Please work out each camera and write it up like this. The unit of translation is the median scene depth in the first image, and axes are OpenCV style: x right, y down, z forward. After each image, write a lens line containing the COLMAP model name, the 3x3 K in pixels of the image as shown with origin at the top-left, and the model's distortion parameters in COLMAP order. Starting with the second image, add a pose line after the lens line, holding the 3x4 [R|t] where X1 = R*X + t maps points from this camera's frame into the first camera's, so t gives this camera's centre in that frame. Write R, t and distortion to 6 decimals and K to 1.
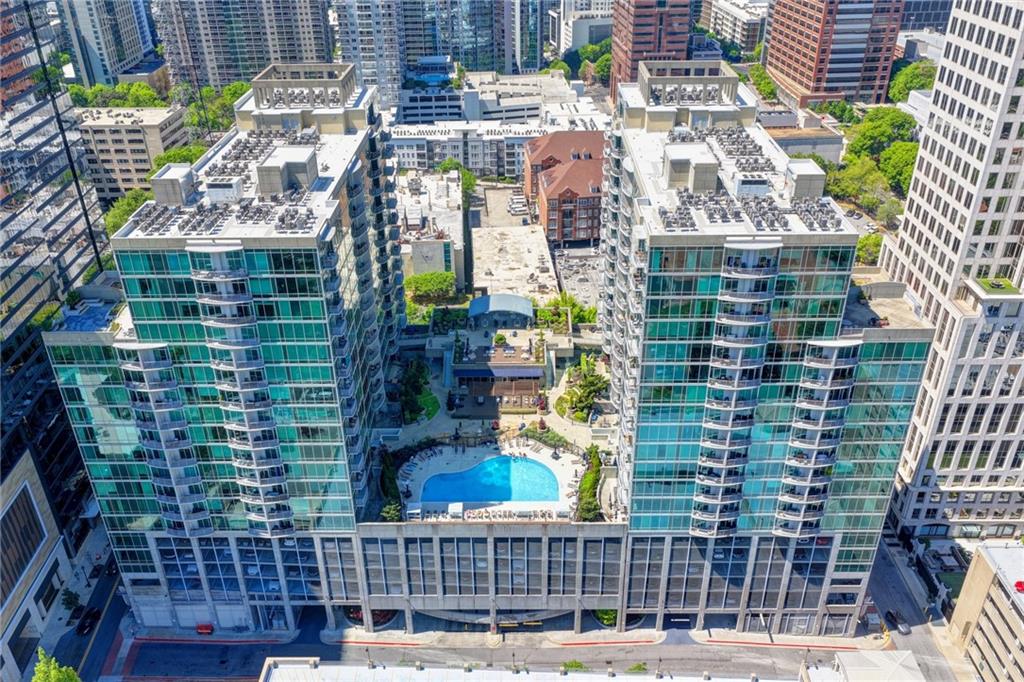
lens RADIAL K [[839.6, 0, 504.4], [0, 839.6, 347.2], [0, 0, 1]] dist [-0.040126, 0.054323]
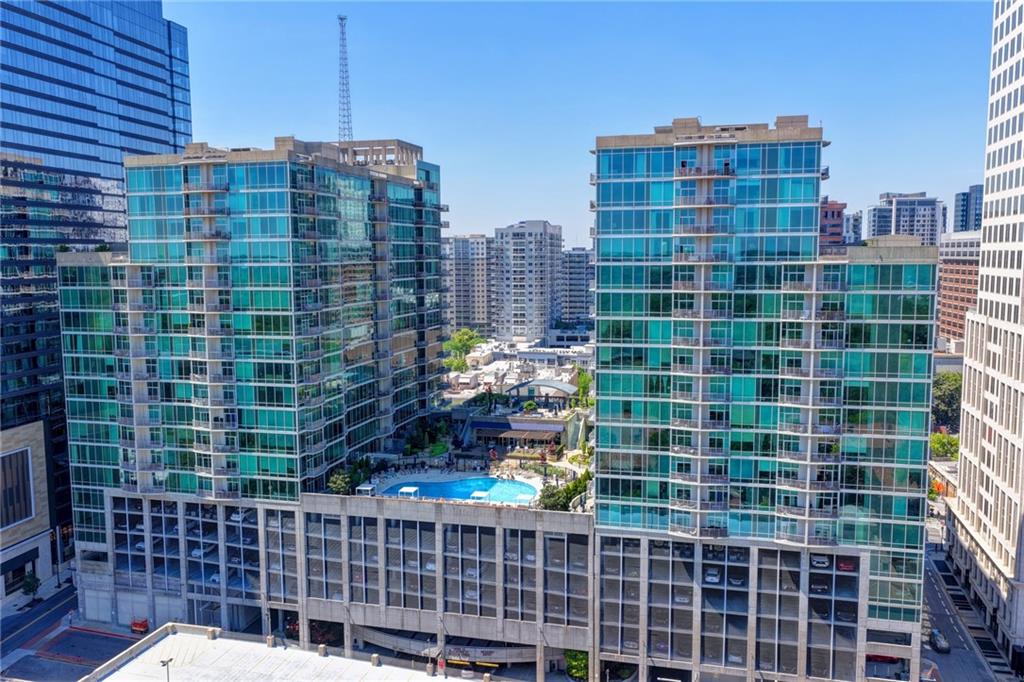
lens RADIAL K [[839.6, 0, 506.5], [0, 839.6, 348.0], [0, 0, 1]] dist [-0.040126, 0.054323]
pose [[0.969083, 0.038037, -0.243785, 0.243523], [-0.131529, 0.915589, -0.379996, 0.362118], [0.208753, 0.400313, 0.892285, 0.157535]]
